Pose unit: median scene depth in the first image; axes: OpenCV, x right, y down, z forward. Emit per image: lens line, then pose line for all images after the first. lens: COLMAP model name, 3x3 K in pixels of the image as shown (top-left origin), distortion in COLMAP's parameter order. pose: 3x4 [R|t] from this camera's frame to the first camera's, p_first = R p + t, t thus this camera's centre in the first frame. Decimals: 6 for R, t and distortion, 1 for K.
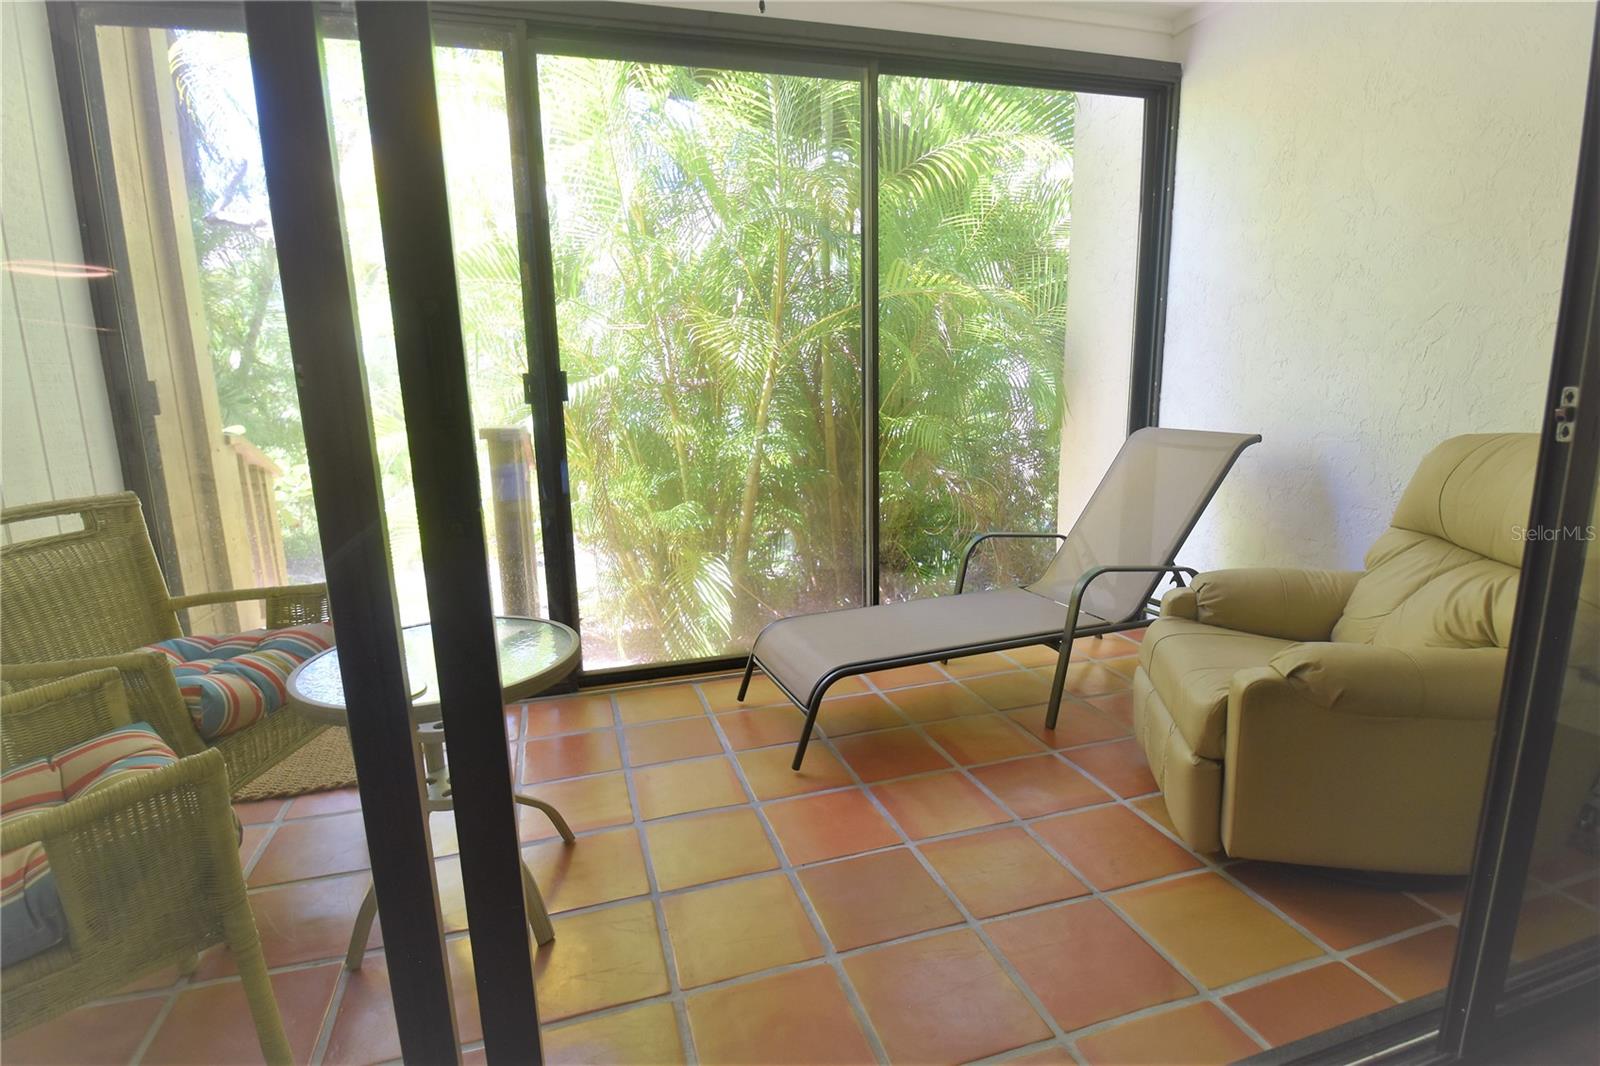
lens RADIAL K [[791.3, 0, 800.0], [0, 791.3, 533.0], [0, 0, 1]] dist [-0.002555, -0.016650]
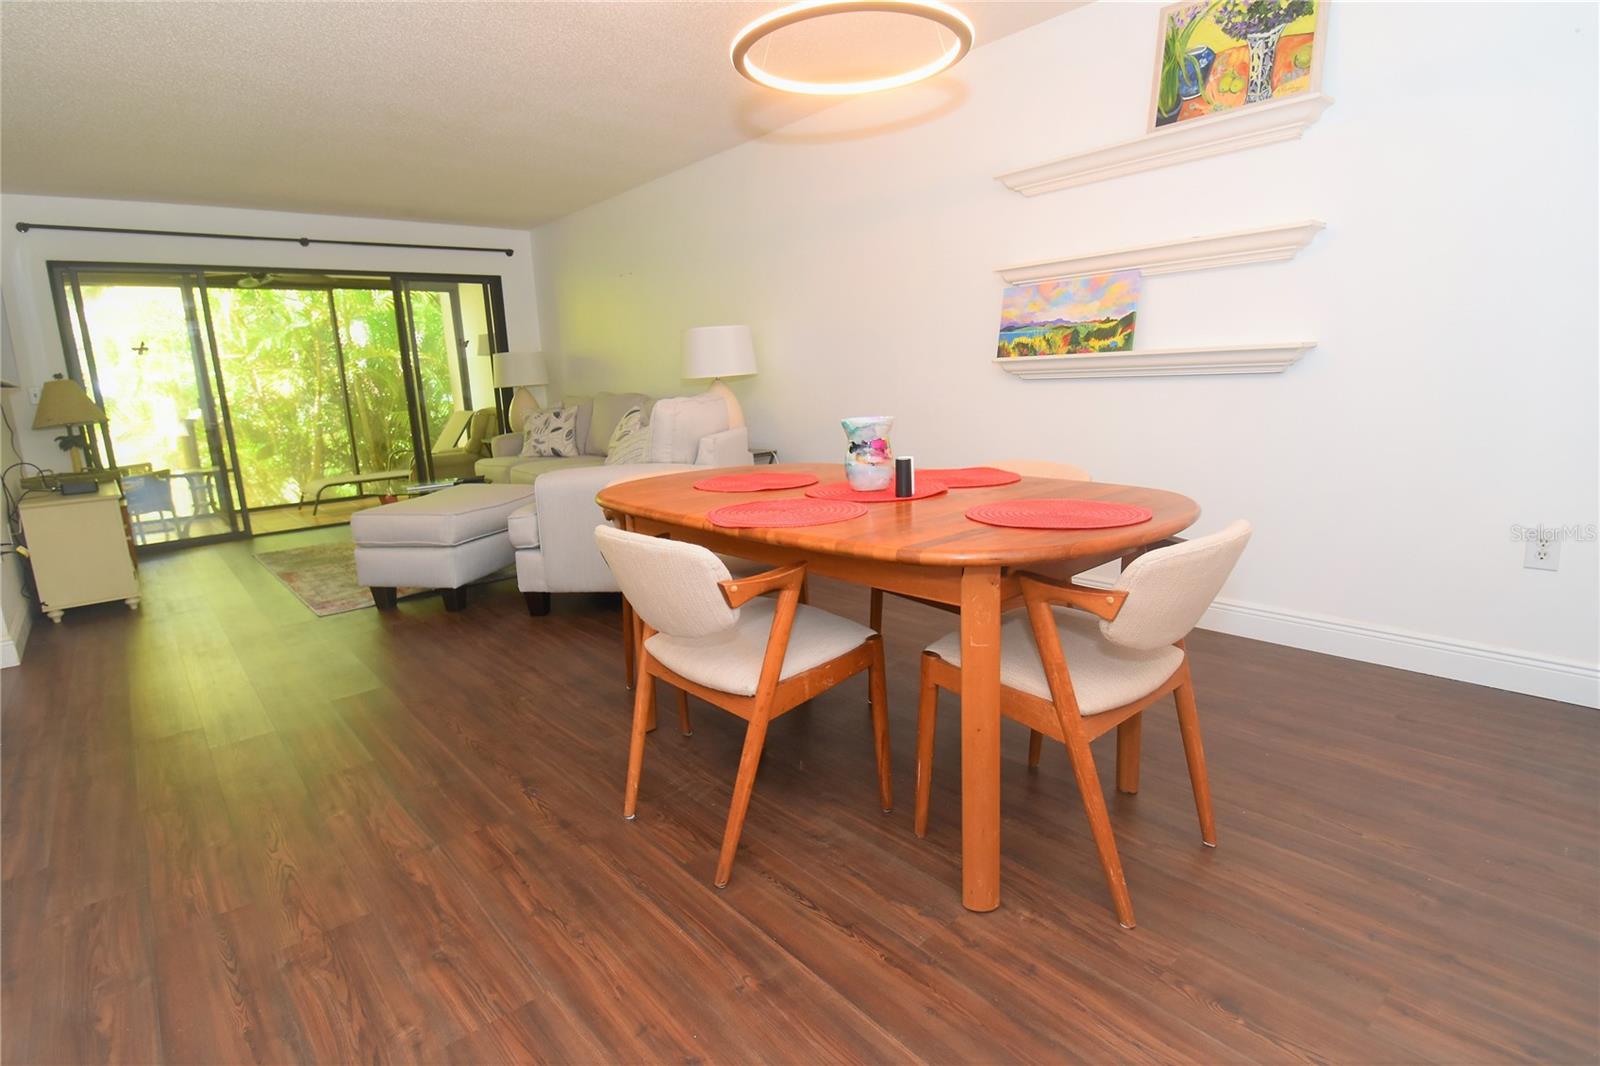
lens RADIAL K [[791.3, 0, 800.0], [0, 791.3, 533.0], [0, 0, 1]] dist [-0.002555, -0.016650]
pose [[0.913293, -0.091938, 0.396792, 0.271505], [0.091029, 0.995623, 0.021168, 0.245045], [-0.397002, 0.016787, 0.917664, -1.428125]]
